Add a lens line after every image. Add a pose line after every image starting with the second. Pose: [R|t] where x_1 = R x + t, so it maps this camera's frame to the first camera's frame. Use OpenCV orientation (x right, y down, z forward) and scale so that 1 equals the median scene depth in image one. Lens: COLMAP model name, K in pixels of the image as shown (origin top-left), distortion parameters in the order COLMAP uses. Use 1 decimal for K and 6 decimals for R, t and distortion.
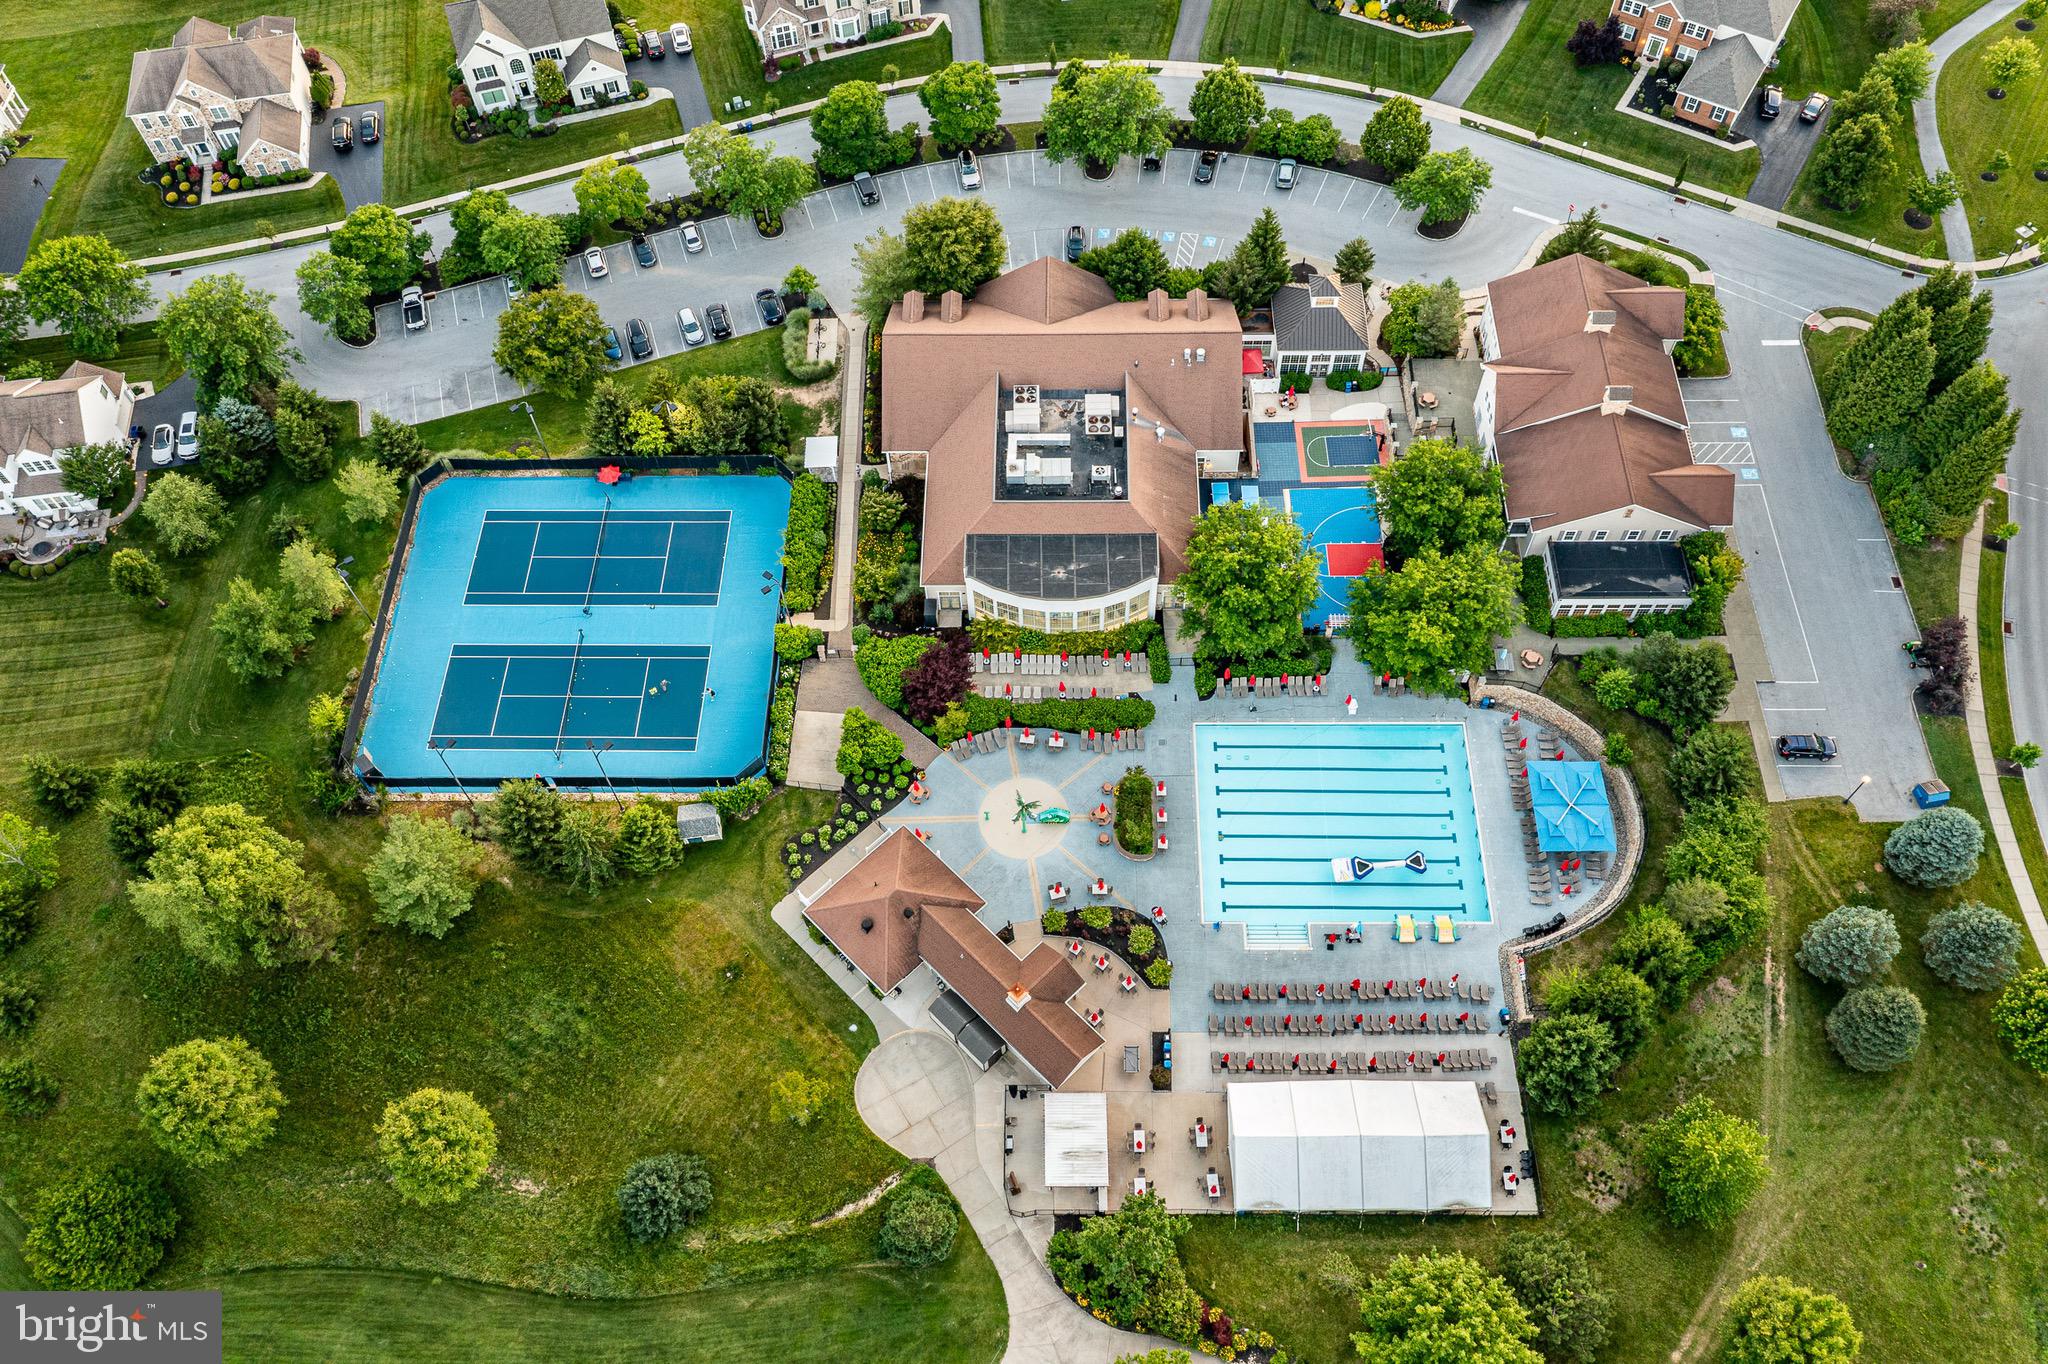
lens RADIAL K [[1571.6, 0, 1024.0], [0, 1571.6, 682.0], [0, 0, 1]] dist [-0.009039, -0.007567]
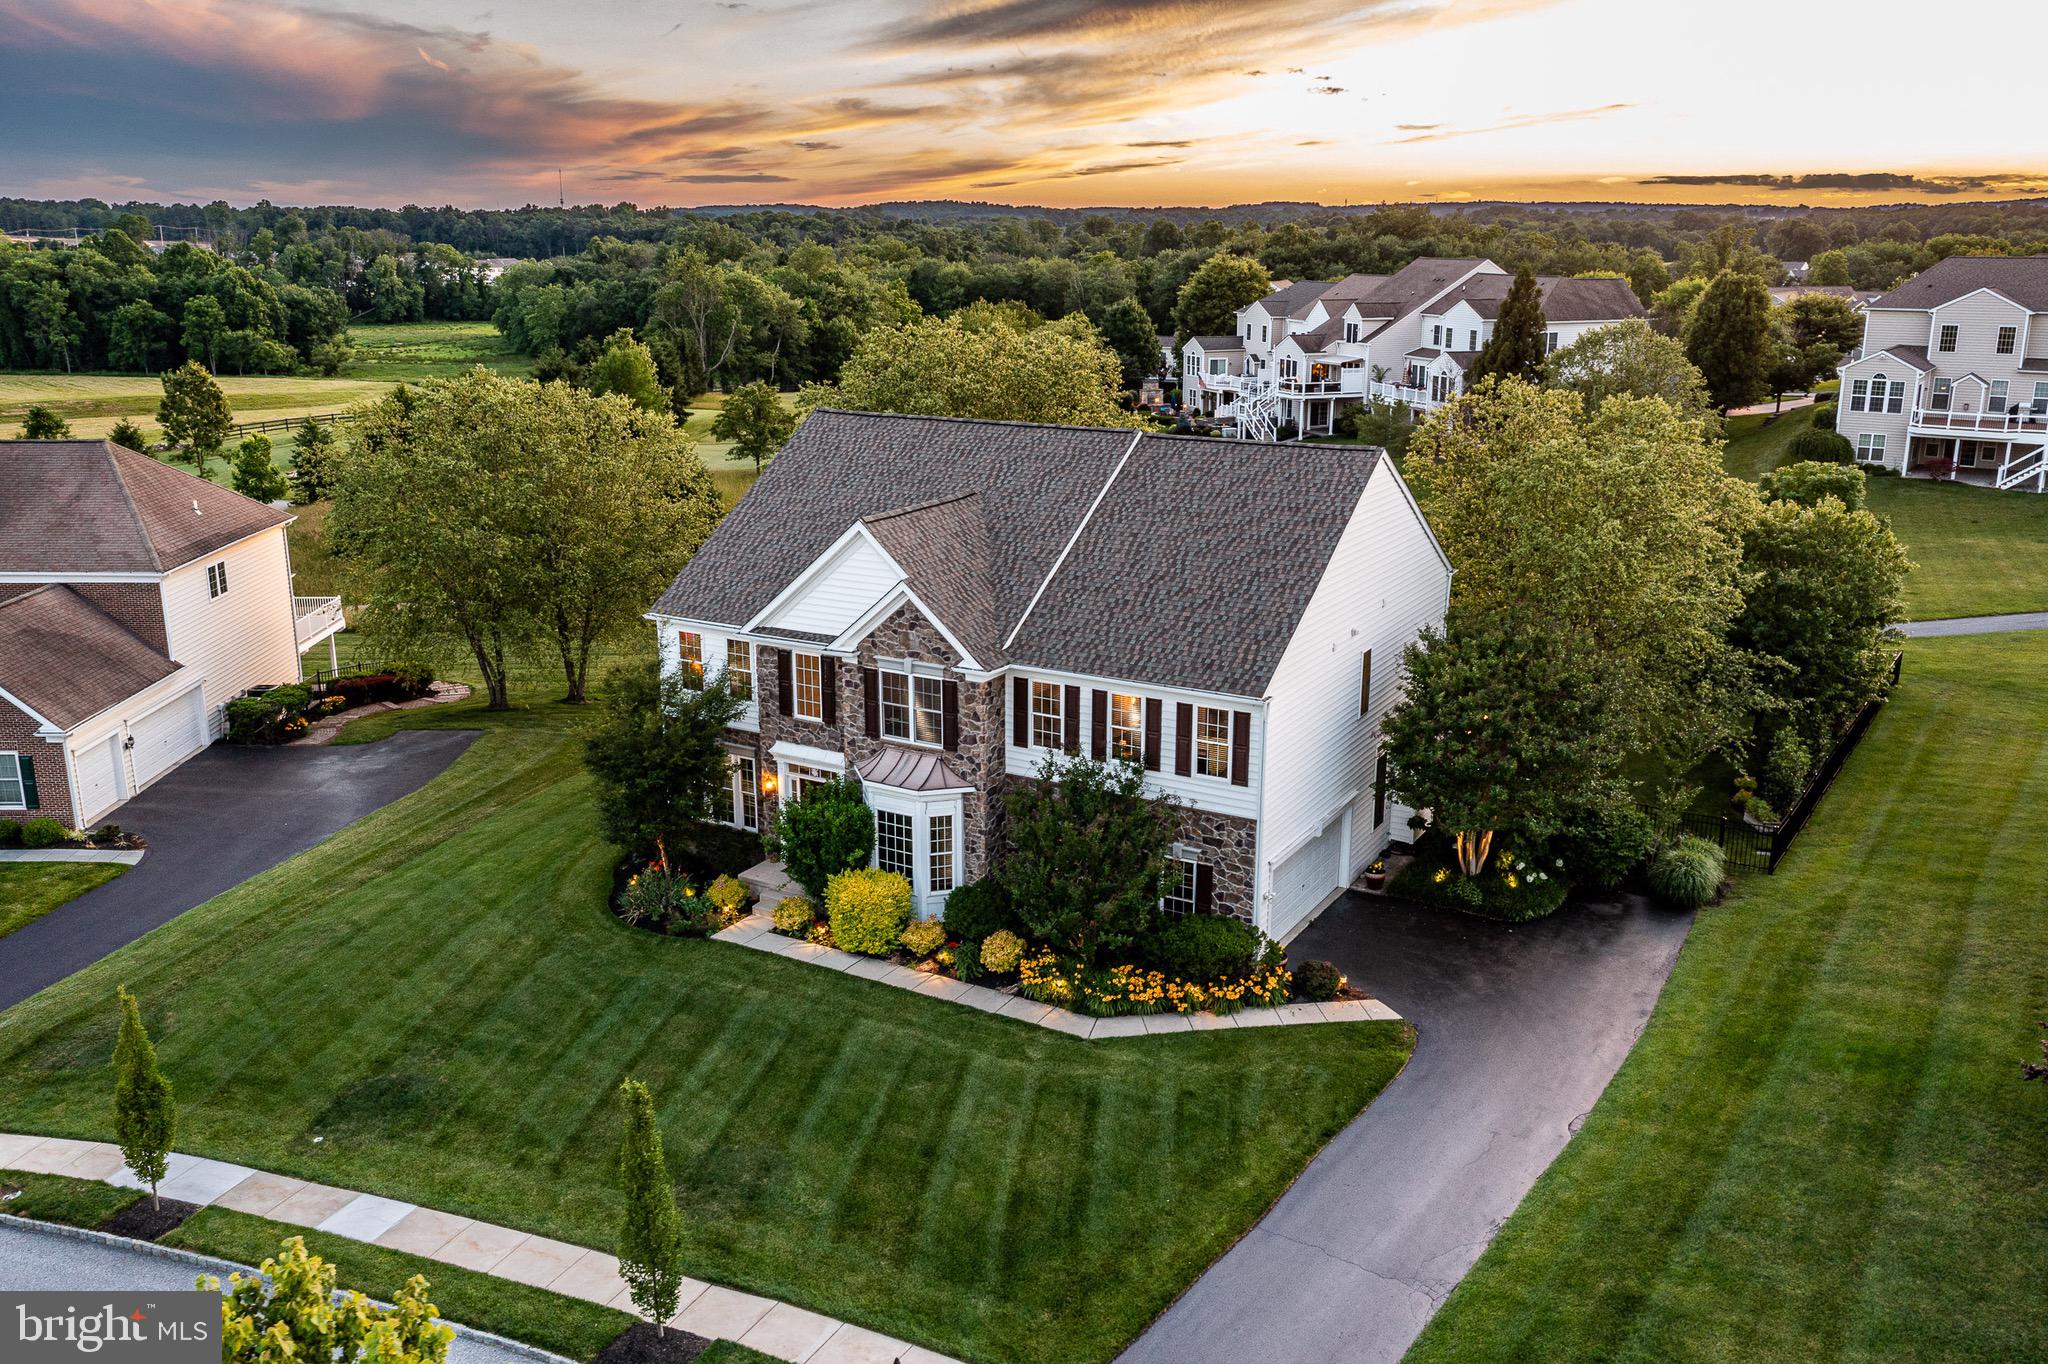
lens RADIAL K [[1673.9, 0, 1024.0], [0, 1673.9, 682.0], [0, 0, 1]] dist [-0.011369, 0.001857]
pose [[0.998050, 0.041960, -0.046207, 0.287029], [-0.062301, 0.714511, -0.696845, -0.353577], [0.003776, 0.698365, 0.715732, 0.958500]]
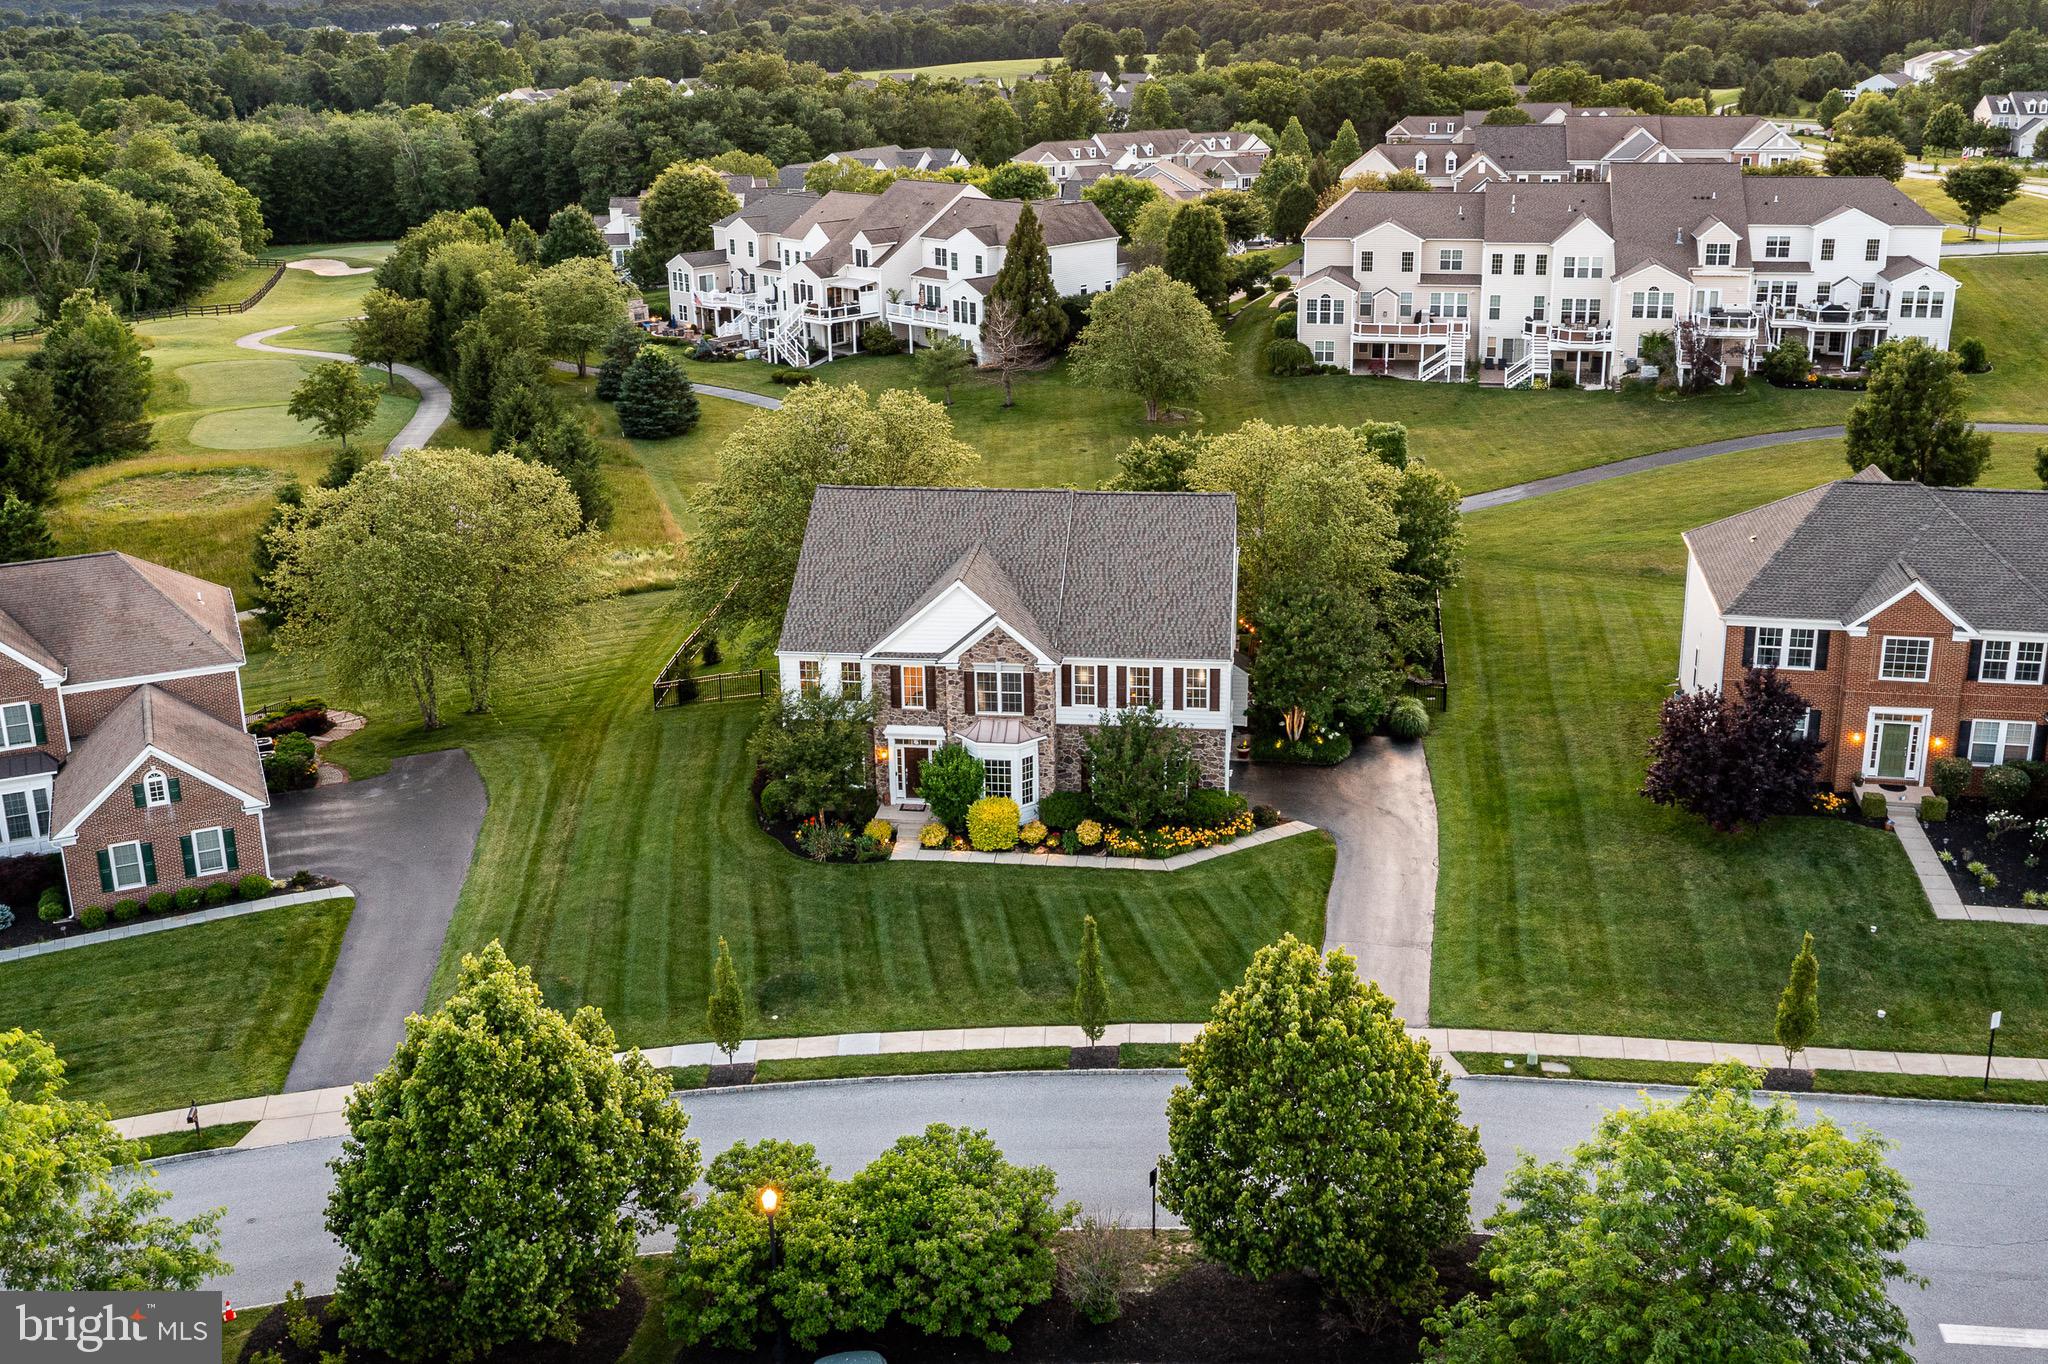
lens RADIAL K [[1907.3, 0, 1021.5], [0, 1907.3, 578.5], [0, 0, 1]] dist [-0.013709, 0.009068]
pose [[0.939181, -0.084883, 0.332767, 0.125208], [0.289351, 0.717489, -0.633628, -0.261585], [-0.184972, 0.691378, 0.698413, 0.814069]]
